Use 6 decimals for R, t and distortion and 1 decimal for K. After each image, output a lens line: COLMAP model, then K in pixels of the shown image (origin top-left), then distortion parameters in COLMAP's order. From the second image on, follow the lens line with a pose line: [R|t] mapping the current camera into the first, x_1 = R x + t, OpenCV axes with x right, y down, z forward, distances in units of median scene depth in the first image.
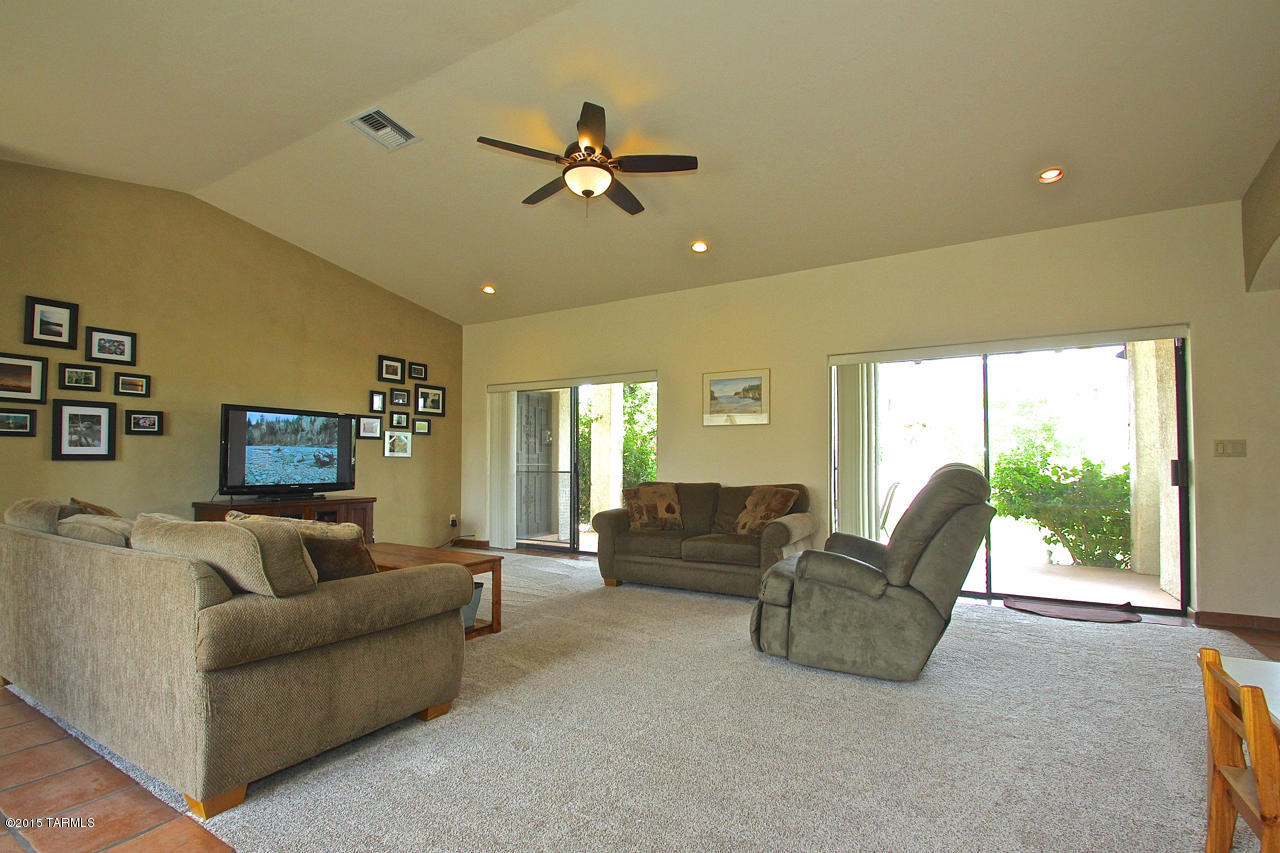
lens RADIAL K [[593.0, 0, 614.3], [0, 593.0, 445.5], [0, 0, 1]] dist [0.002653, -0.013341]
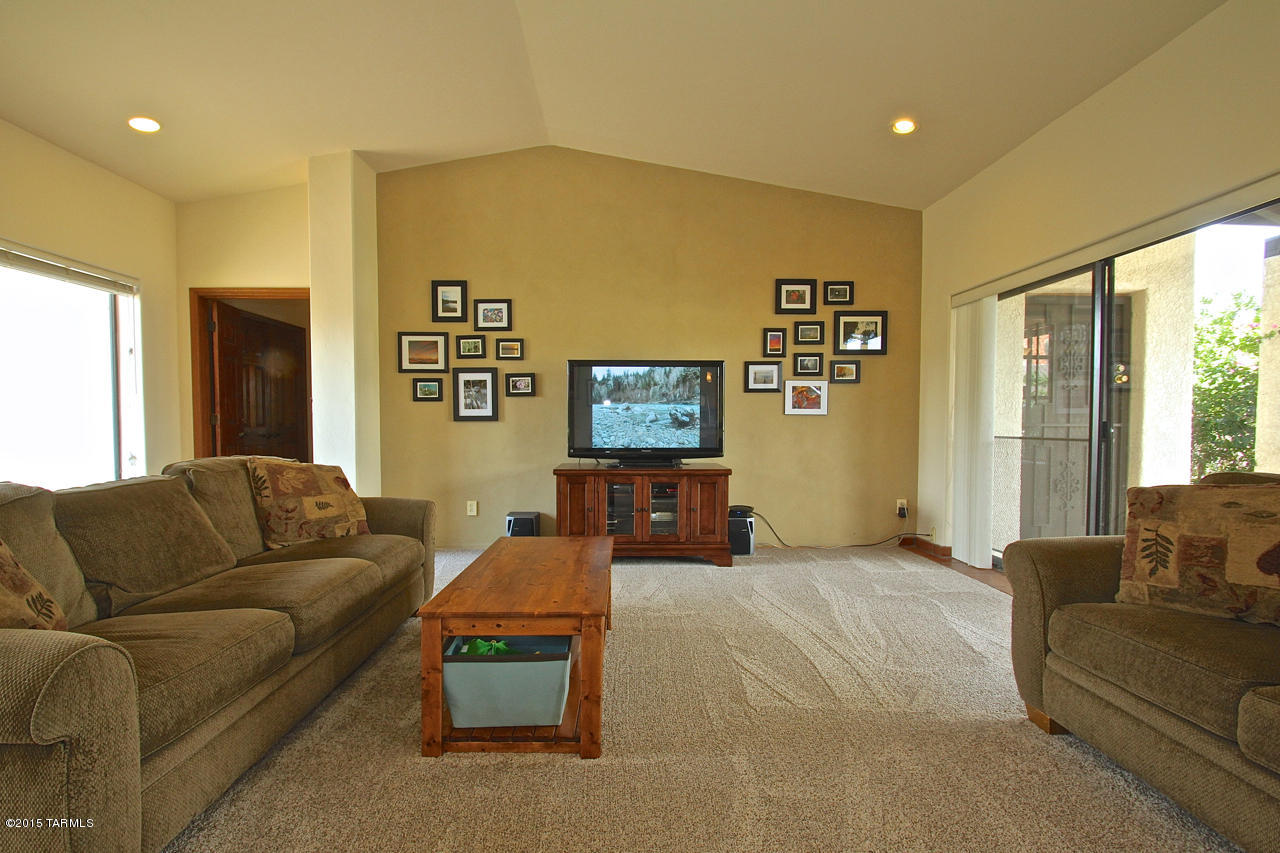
lens RADIAL K [[593.0, 0, 614.3], [0, 593.0, 445.5], [0, 0, 1]] dist [0.002653, -0.013341]
pose [[0.550211, 0.028474, -0.834540, 0.148416], [0.026007, 0.998349, 0.051209, 0.016561], [0.834621, -0.049880, 0.548562, 0.493525]]
